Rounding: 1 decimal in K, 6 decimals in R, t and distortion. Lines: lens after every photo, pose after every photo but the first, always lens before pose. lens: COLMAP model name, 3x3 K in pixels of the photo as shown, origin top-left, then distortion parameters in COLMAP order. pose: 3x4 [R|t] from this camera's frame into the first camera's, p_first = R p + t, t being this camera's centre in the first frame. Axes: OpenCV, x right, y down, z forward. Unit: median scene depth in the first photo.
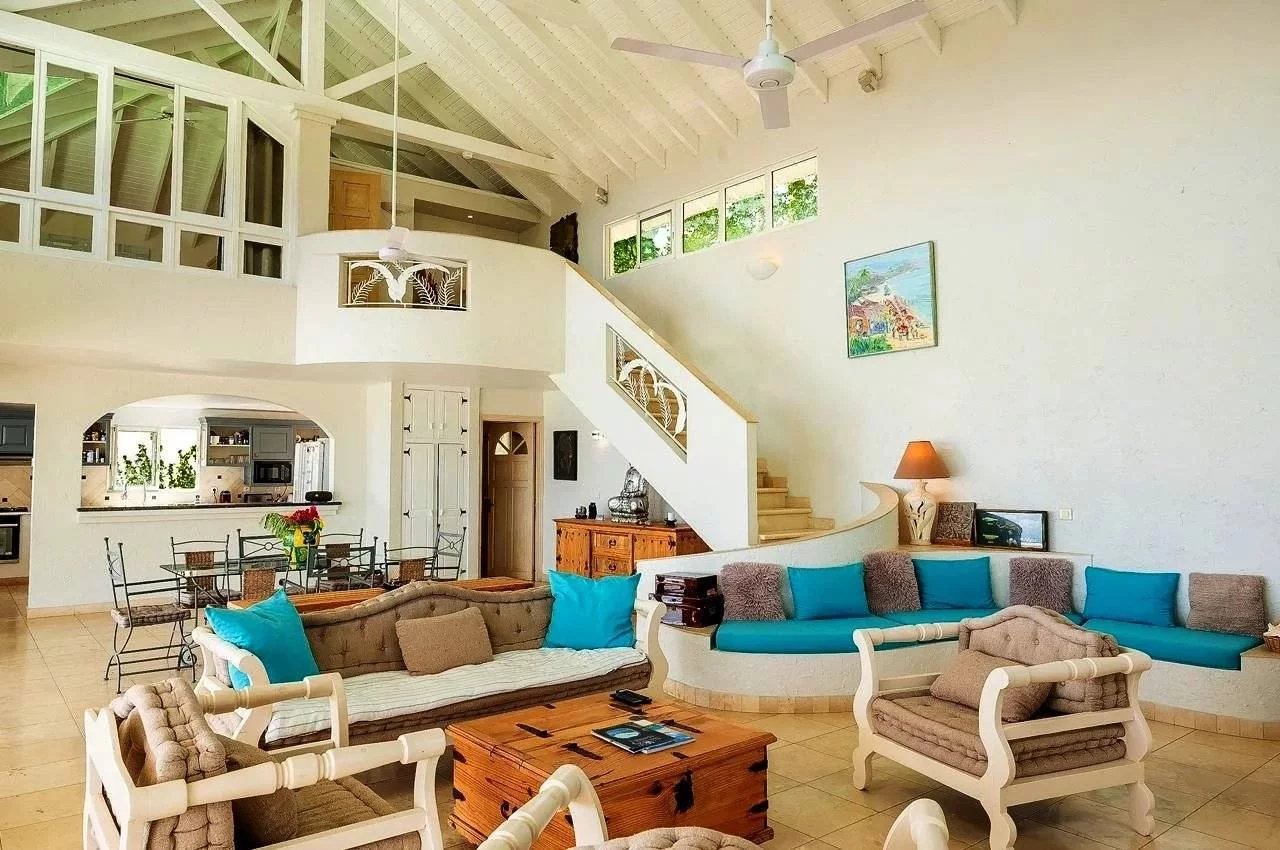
lens RADIAL K [[860.0, 0, 640.0], [0, 860.0, 425.0], [0, 0, 1]] dist [-0.005022, 0.000011]
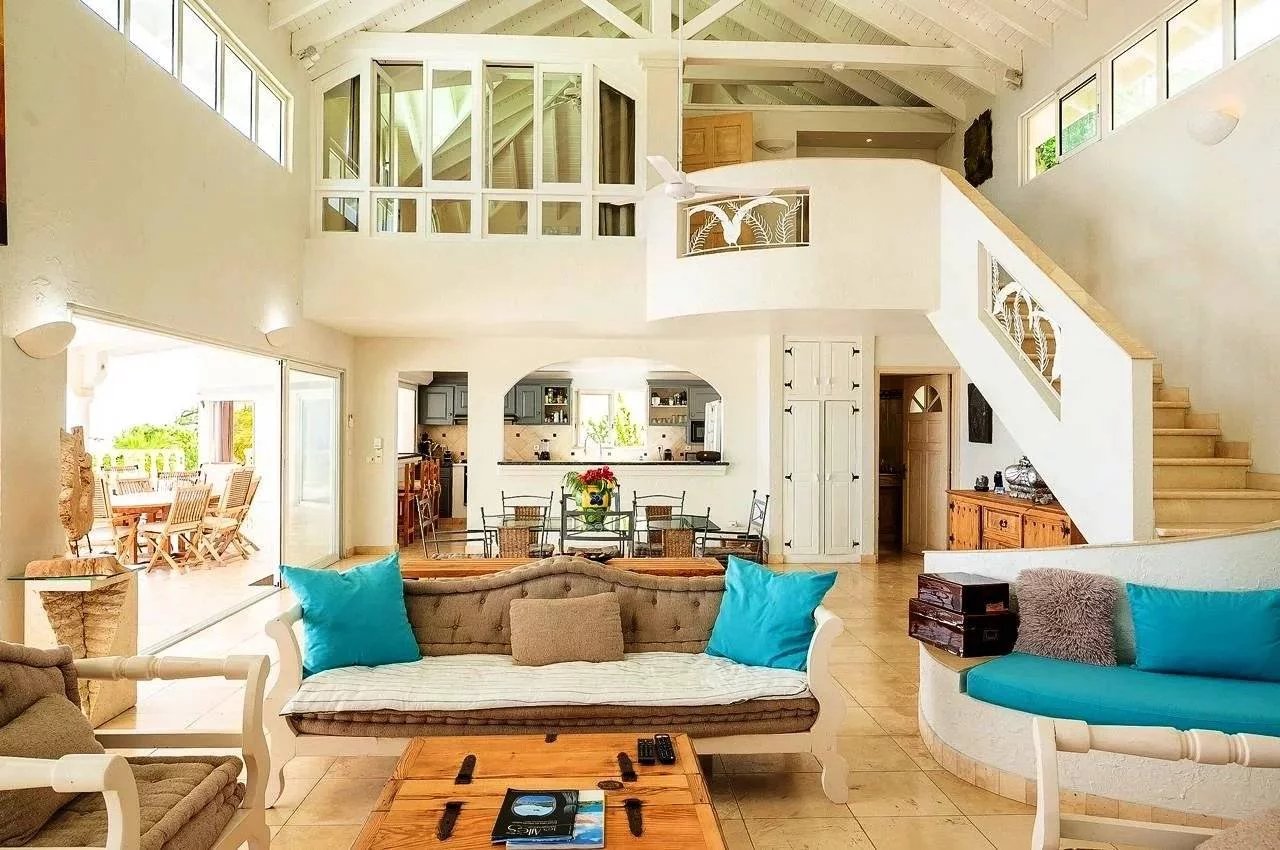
lens RADIAL K [[860.0, 0, 640.0], [0, 860.0, 425.0], [0, 0, 1]] dist [-0.005022, 0.000011]
pose [[0.804894, 0.000675, -0.593418, 0.178152], [0.025937, 0.999004, 0.036316, 0.011581], [0.592851, -0.044622, 0.804075, 0.197241]]
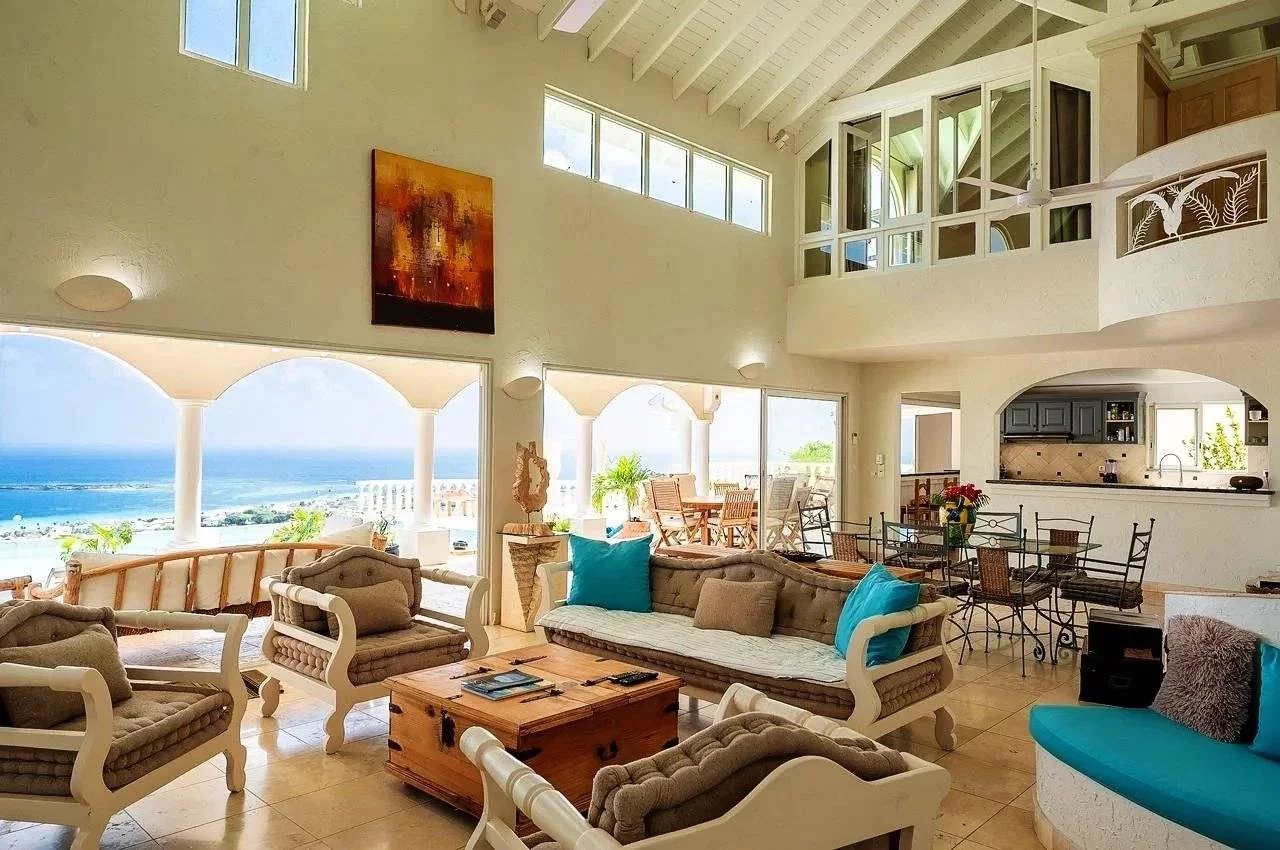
lens RADIAL K [[866.1, 0, 640.0], [0, 866.1, 425.0], [0, 0, 1]] dist [0.001455, 0.000085]
pose [[0.130797, -0.017633, -0.991252, 0.432606], [0.039115, 0.999155, -0.012612, 0.020797], [0.990637, -0.037123, 0.131376, 0.400755]]
